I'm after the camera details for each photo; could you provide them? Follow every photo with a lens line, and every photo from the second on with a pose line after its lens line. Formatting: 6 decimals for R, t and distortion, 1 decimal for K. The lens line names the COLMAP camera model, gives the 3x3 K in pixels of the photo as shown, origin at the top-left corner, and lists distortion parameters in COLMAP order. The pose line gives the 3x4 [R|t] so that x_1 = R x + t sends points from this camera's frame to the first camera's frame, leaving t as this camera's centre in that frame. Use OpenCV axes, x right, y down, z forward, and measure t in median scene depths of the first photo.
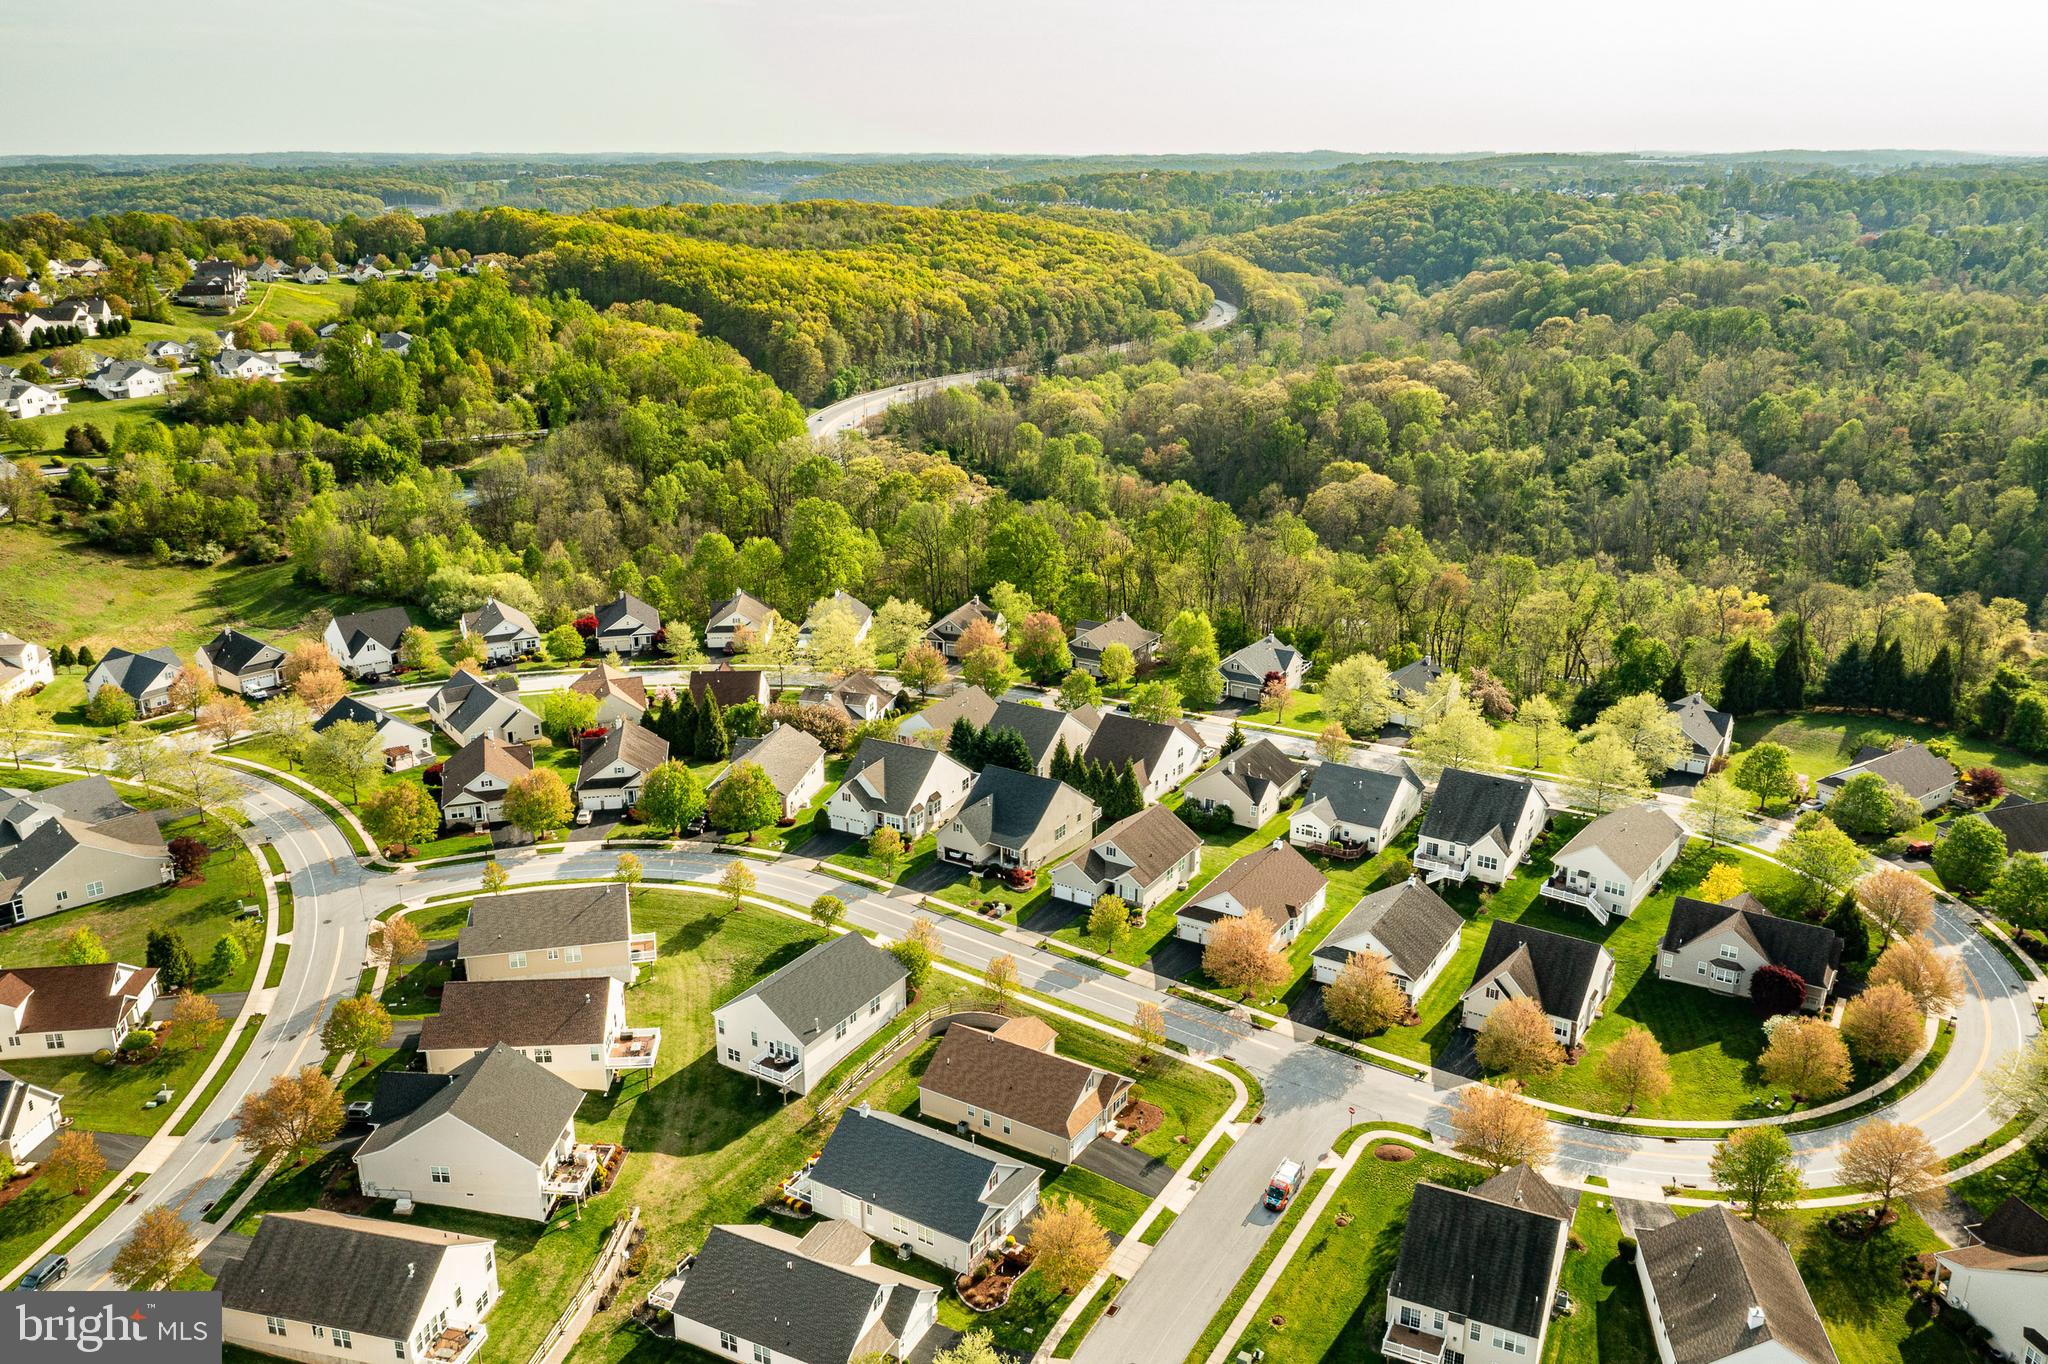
lens RADIAL K [[1616.9, 0, 1024.0], [0, 1616.9, 682.0], [0, 0, 1]] dist [-0.001889, -0.002538]
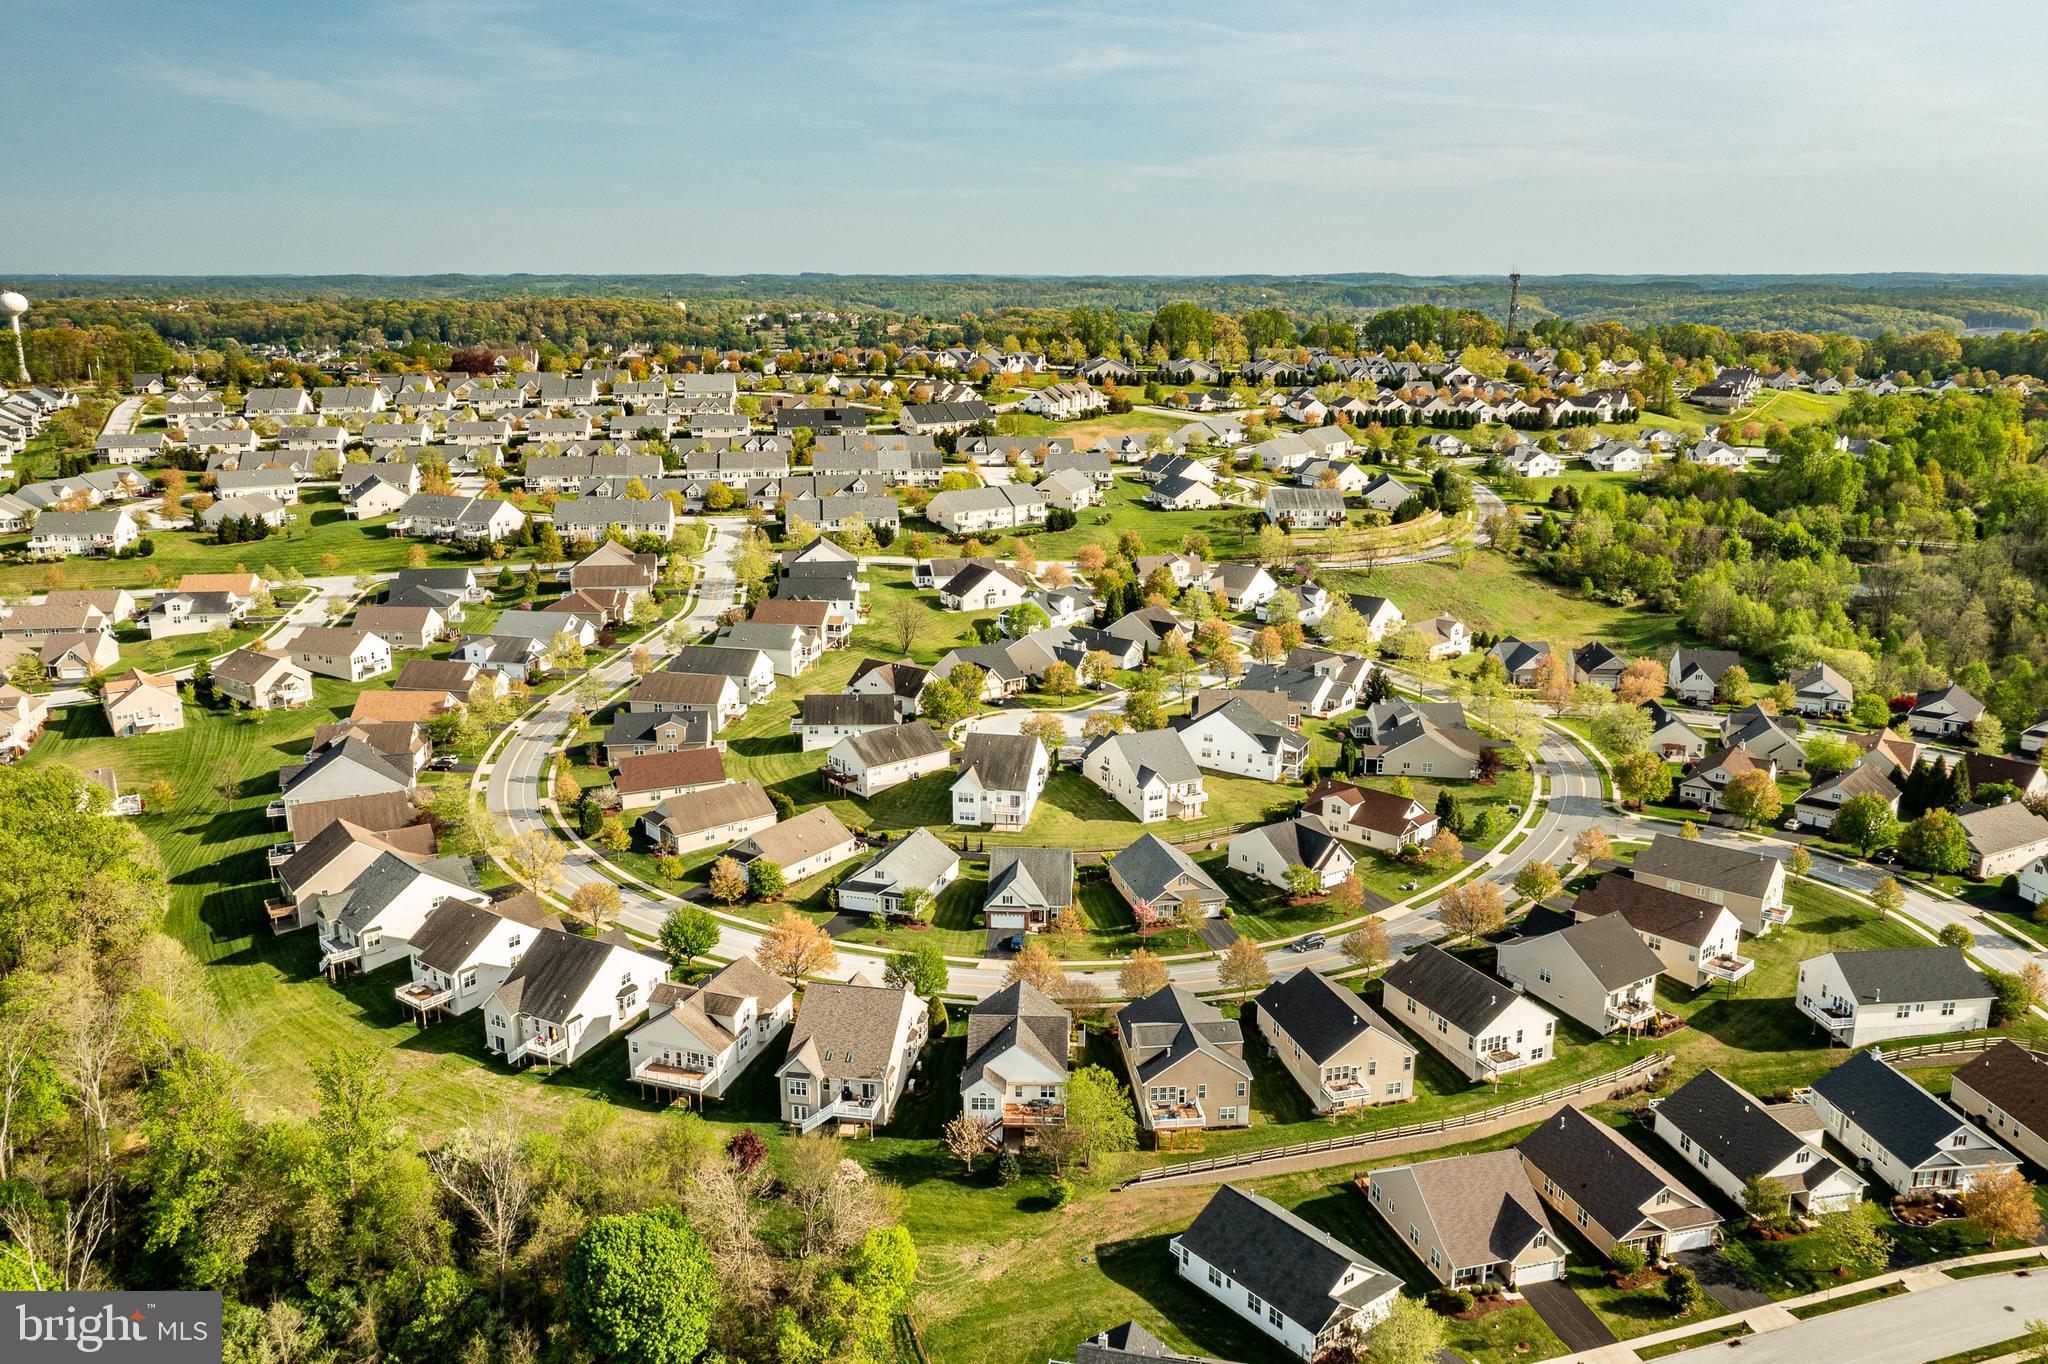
lens RADIAL K [[1616.9, 0, 1024.0], [0, 1616.9, 682.0], [0, 0, 1]] dist [-0.001889, -0.002538]
pose [[0.628670, 0.194558, -0.752942, 0.082009], [-0.245708, 0.968297, 0.045050, 0.022672], [0.737836, 0.156682, 0.656543, -0.069649]]
